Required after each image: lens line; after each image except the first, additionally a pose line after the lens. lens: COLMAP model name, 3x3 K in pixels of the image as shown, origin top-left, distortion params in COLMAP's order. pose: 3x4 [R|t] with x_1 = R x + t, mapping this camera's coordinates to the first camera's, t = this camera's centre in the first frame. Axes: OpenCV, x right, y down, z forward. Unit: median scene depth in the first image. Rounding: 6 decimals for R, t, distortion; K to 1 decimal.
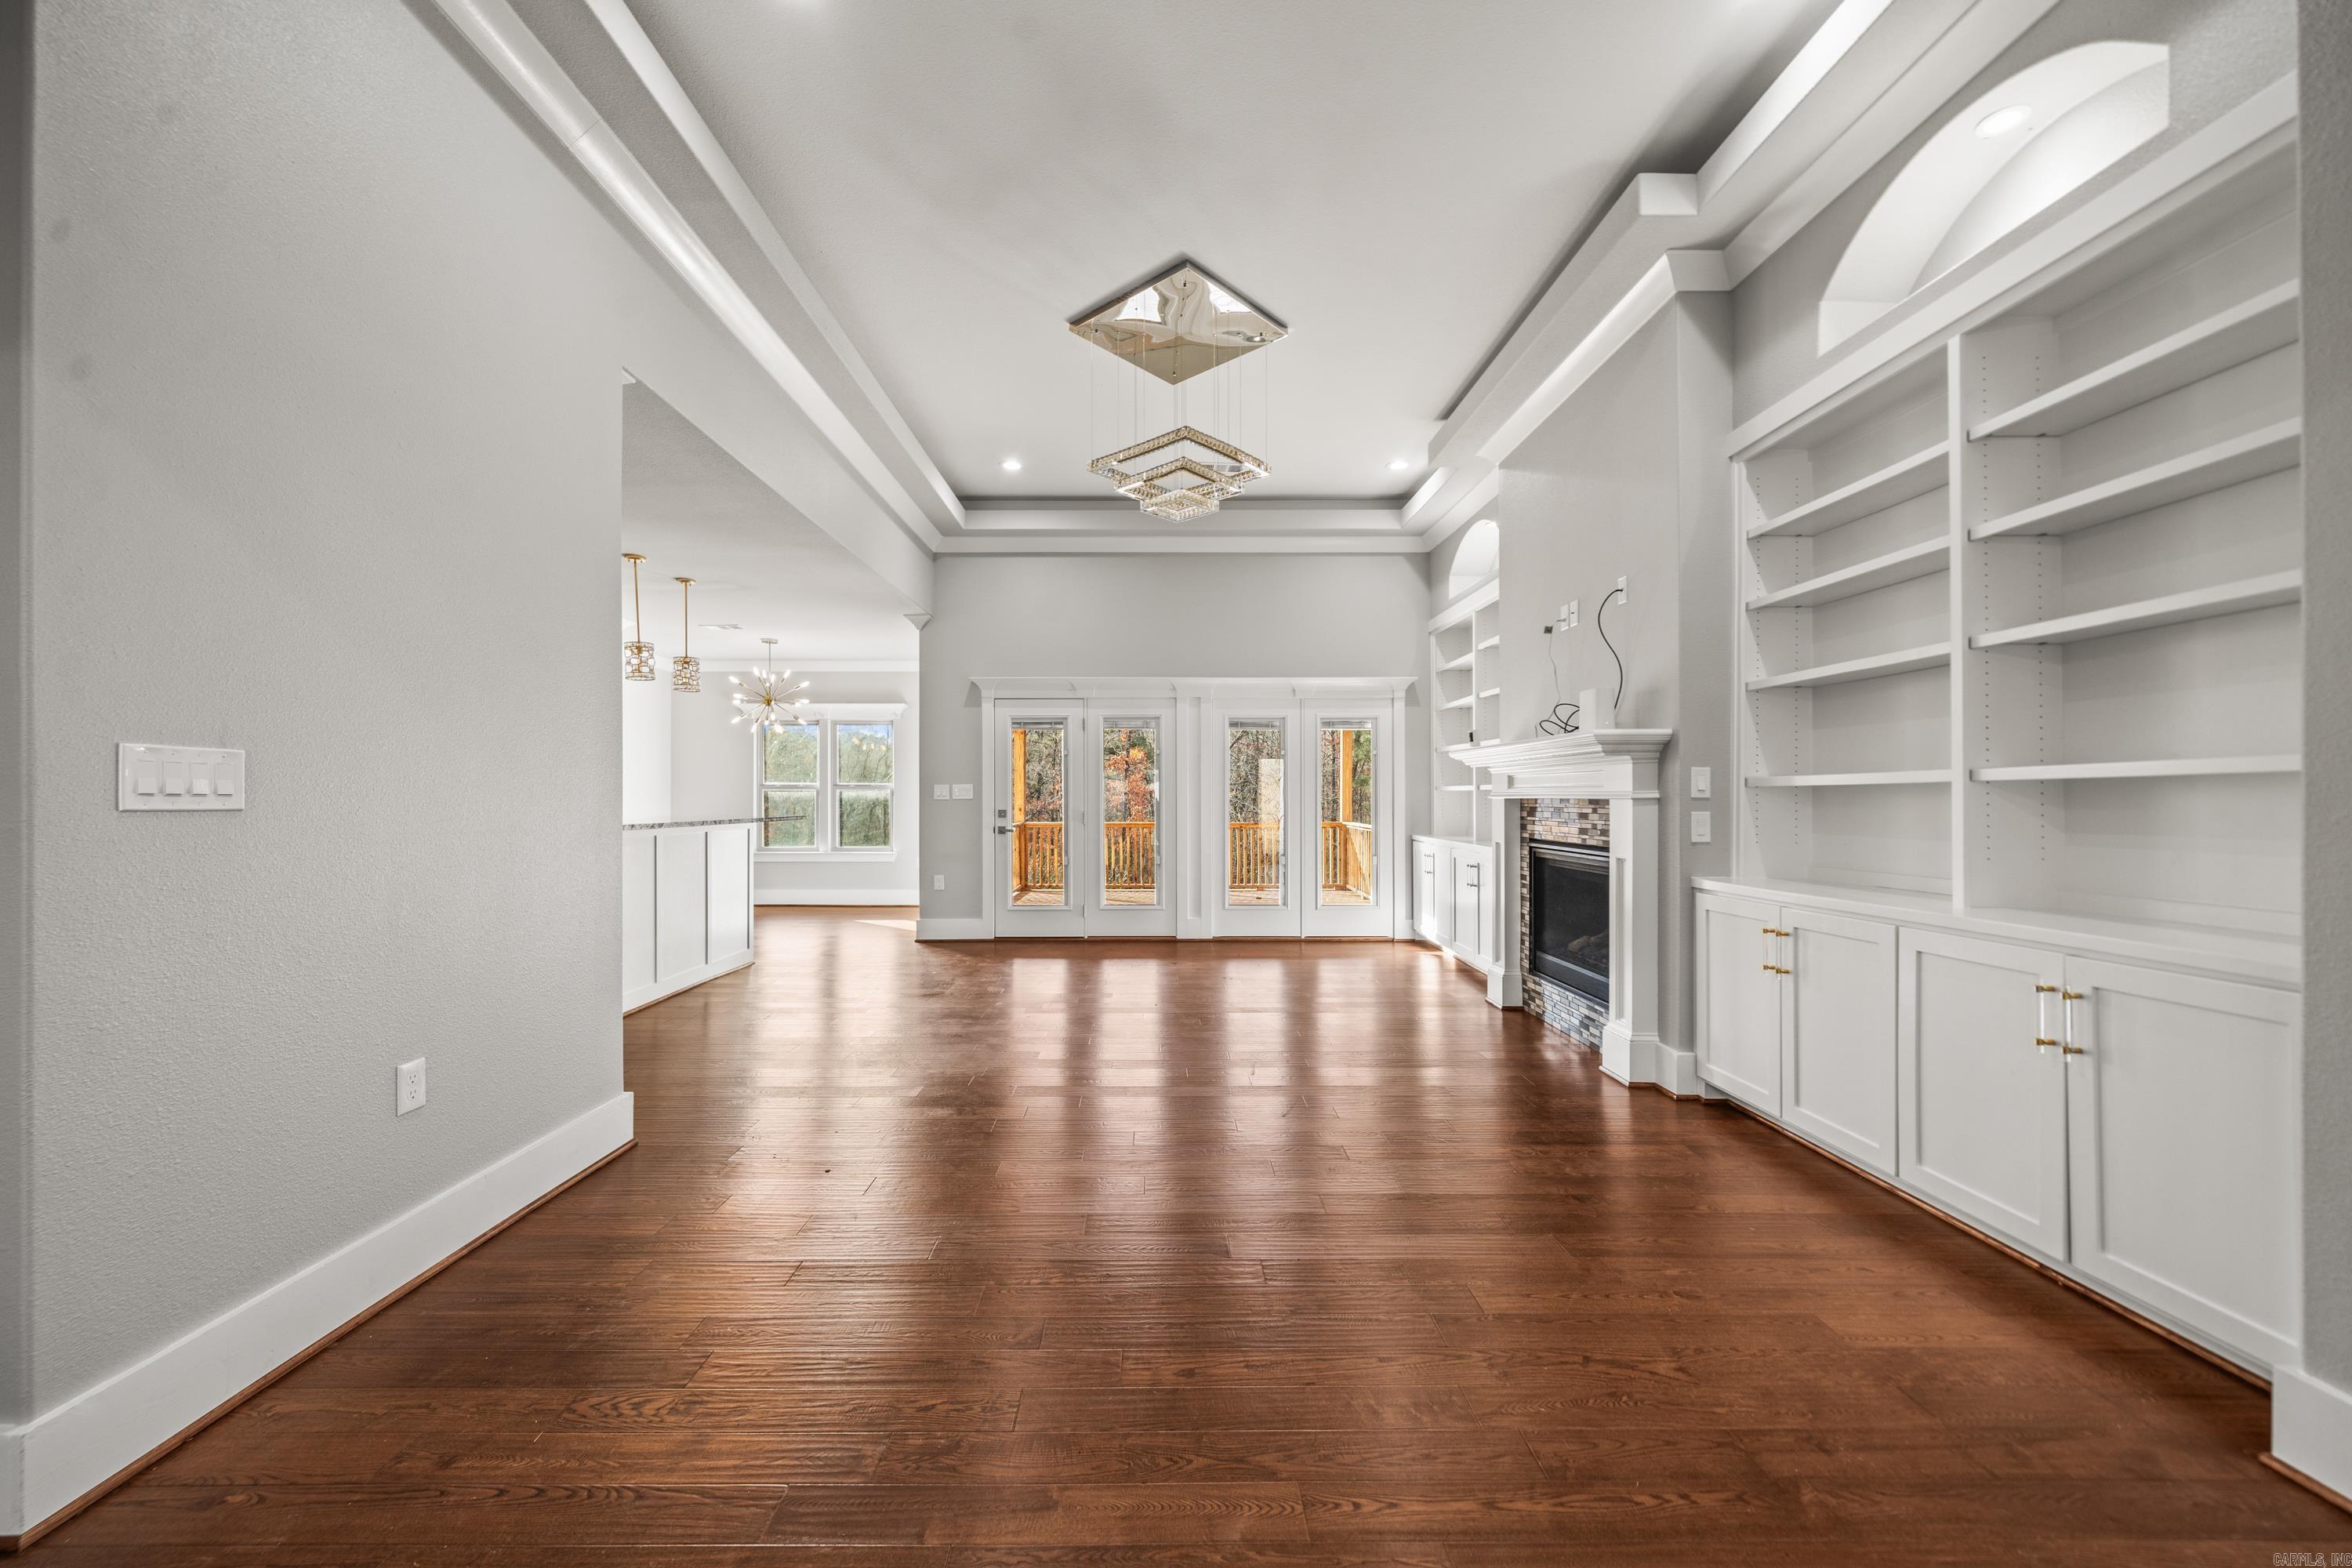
lens RADIAL K [[912.6, 0, 1171.3], [0, 912.6, 786.6], [0, 0, 1]] dist [-0.003135, -0.000683]
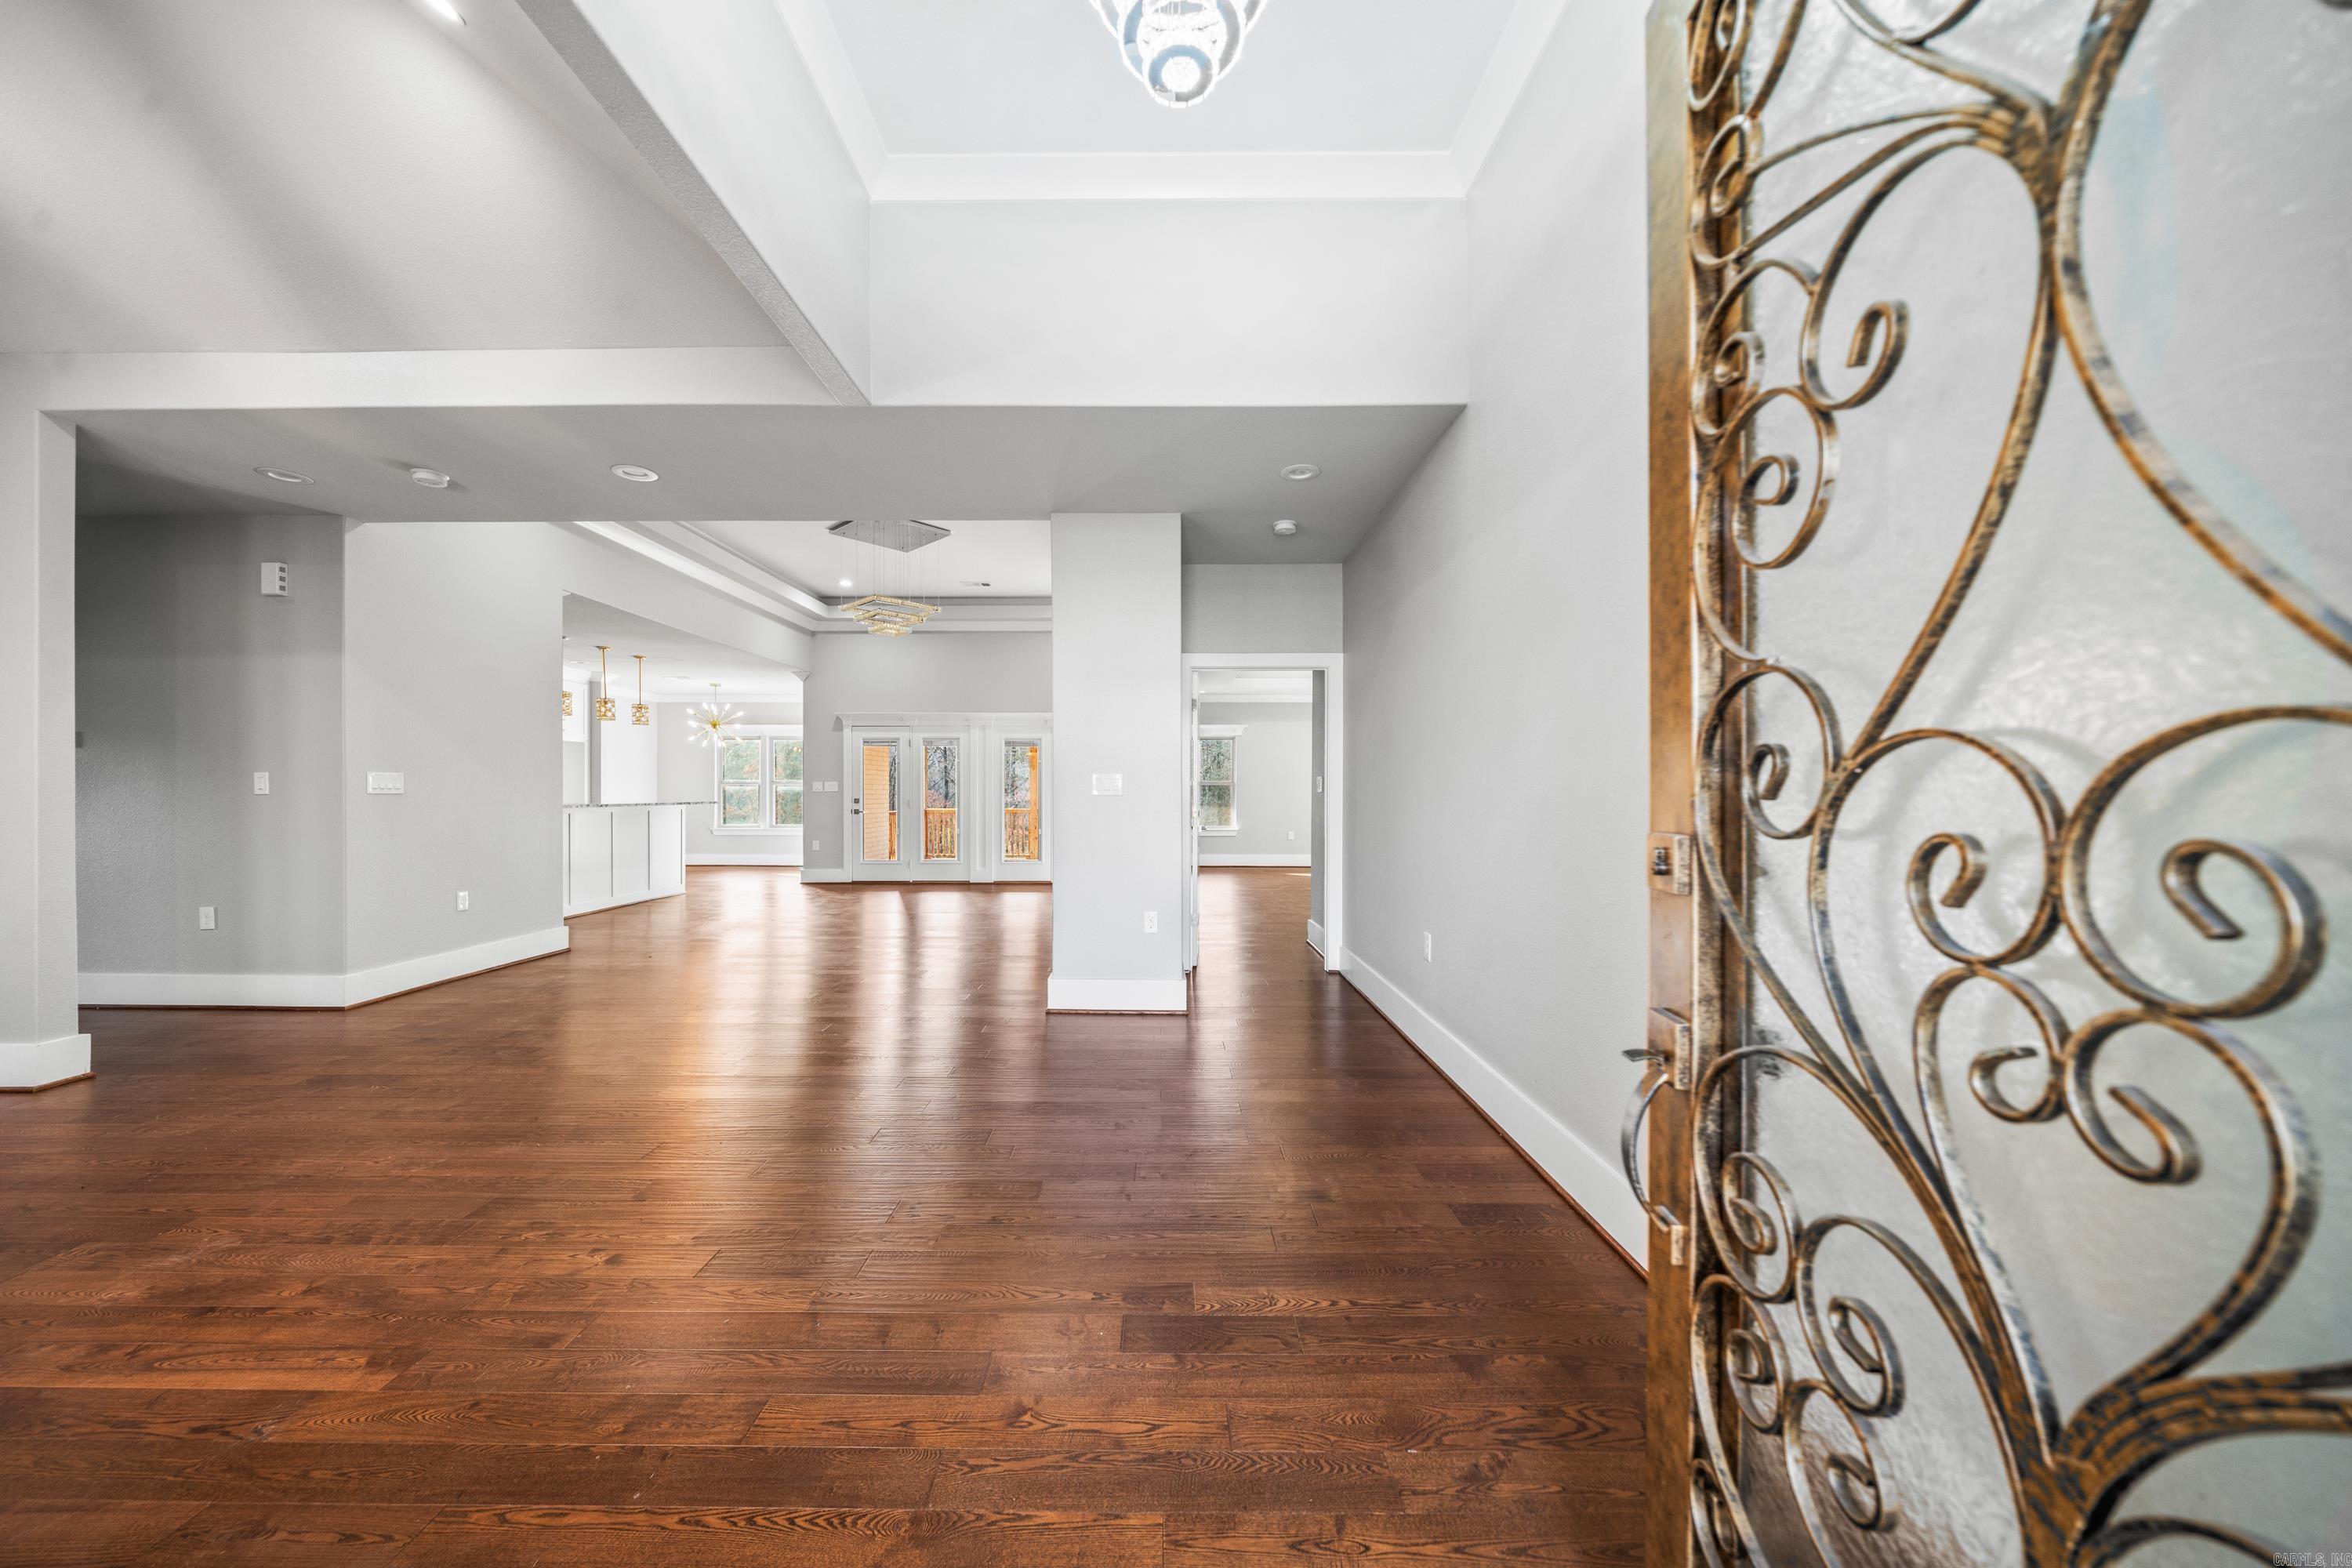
lens RADIAL K [[816.8, 0, 1174.9], [0, 816.8, 793.1], [0, 0, 1]] dist [0.001146, 0.000055]
pose [[0.999899, -0.003150, 0.013841, 0.332942], [0.002941, 0.999881, 0.015134, -0.002496], [-0.013887, -0.015091, 0.999790, -0.388652]]
